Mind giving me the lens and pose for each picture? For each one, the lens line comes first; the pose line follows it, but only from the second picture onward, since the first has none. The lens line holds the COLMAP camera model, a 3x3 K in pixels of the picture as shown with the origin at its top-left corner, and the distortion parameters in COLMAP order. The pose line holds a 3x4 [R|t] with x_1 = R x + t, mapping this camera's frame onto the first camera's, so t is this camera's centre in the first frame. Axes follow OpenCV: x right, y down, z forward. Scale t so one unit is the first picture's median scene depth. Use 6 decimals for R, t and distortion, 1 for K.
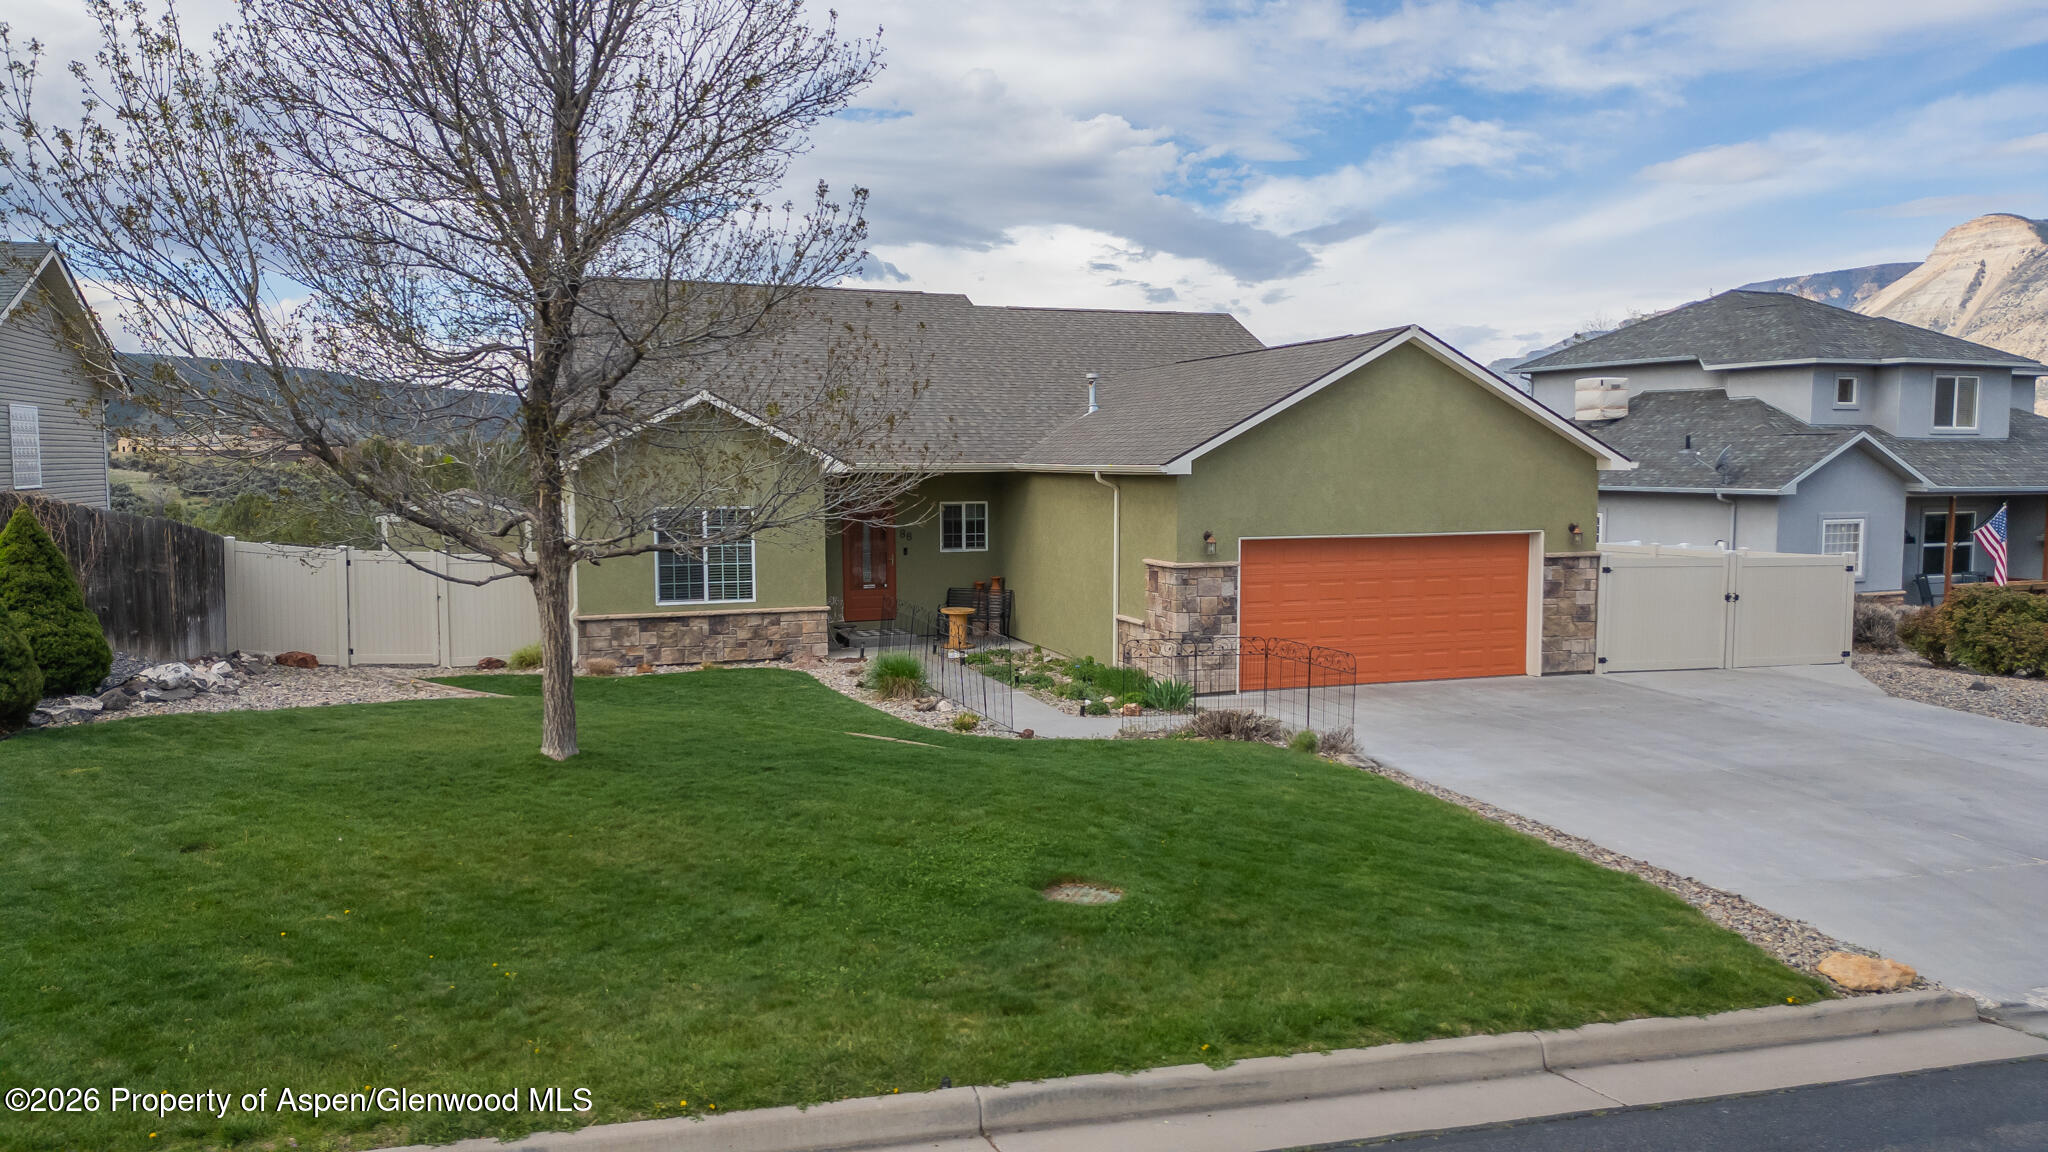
lens RADIAL K [[1421.8, 0, 1045.0], [0, 1421.8, 610.3], [0, 0, 1]] dist [0.052561, -0.000925]
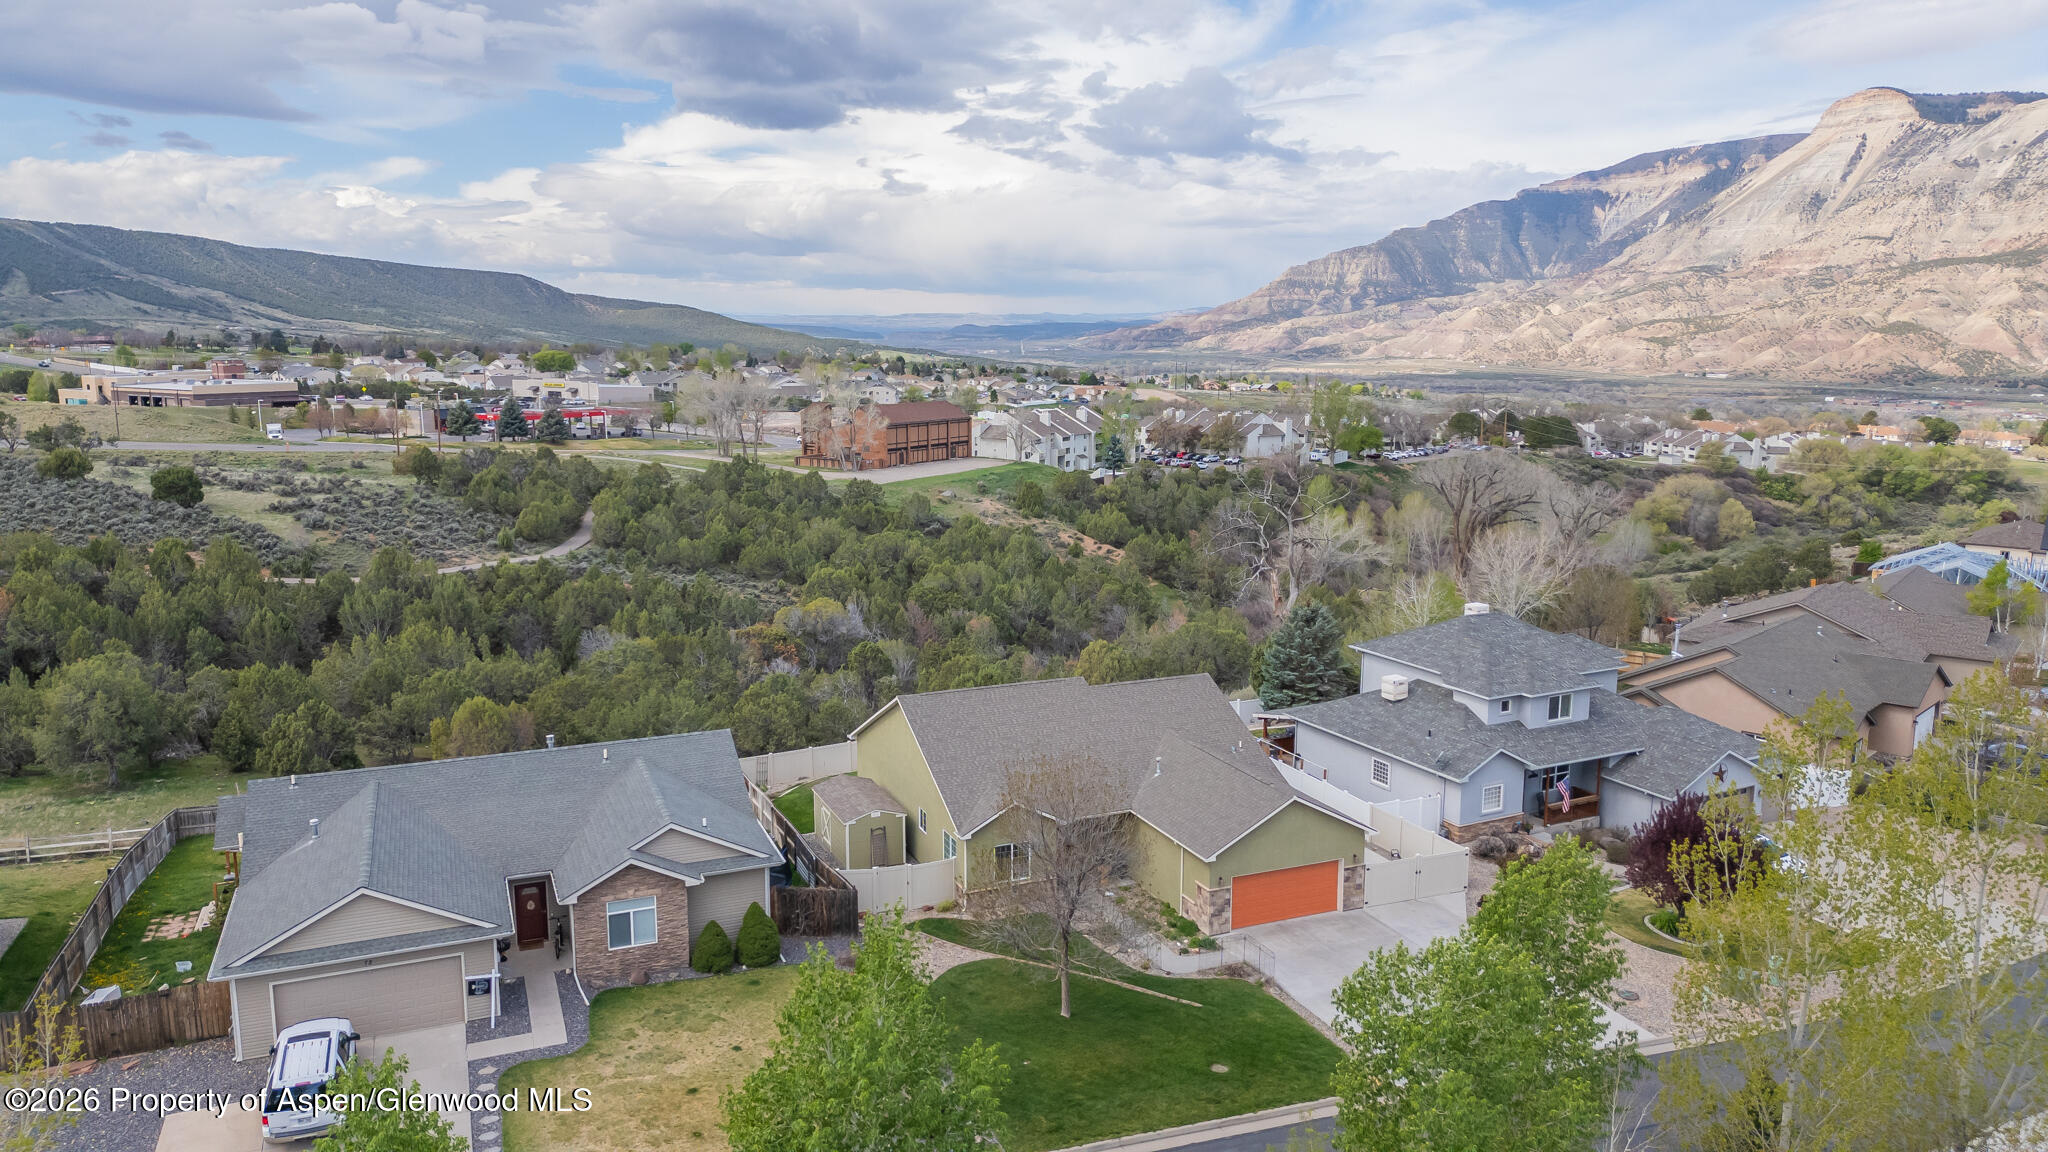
lens RADIAL K [[1421.8, 0, 1013.9], [0, 1421.8, 583.1], [0, 0, 1]] dist [0.052561, -0.000925]
pose [[0.998936, -0.006478, 0.045671, -0.355172], [0.002689, 0.996584, 0.082543, -0.740962], [-0.046050, -0.082332, 0.995540, -1.467849]]
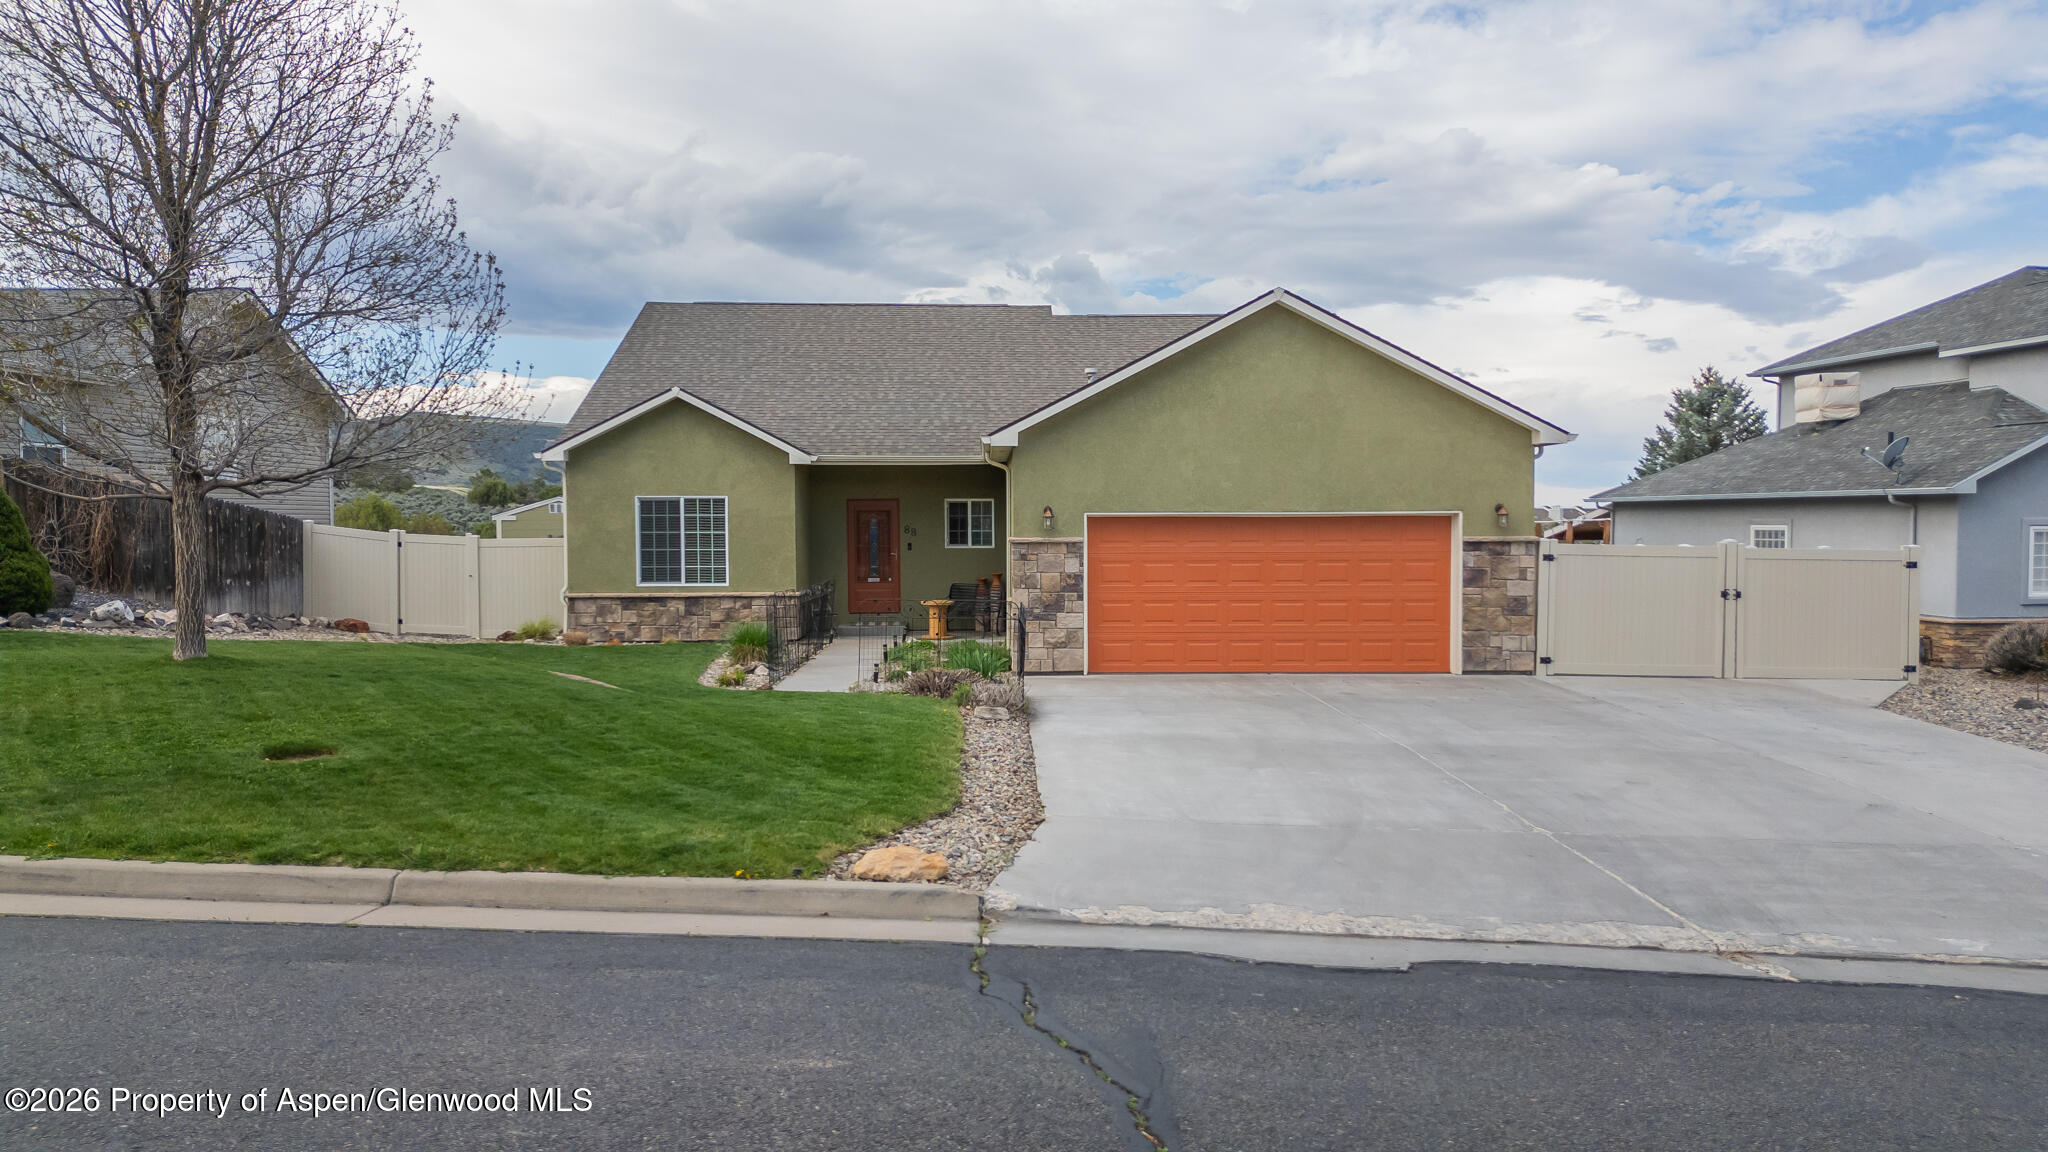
lens RADIAL K [[1421.8, 0, 1036.4], [0, 1421.8, 566.5], [0, 0, 1]] dist [0.052561, -0.000925]
pose [[0.947250, 0.008236, -0.320391, 0.364819], [-0.032348, 0.997022, -0.070010, 0.047919], [0.318860, 0.076681, 0.944695, 0.065517]]
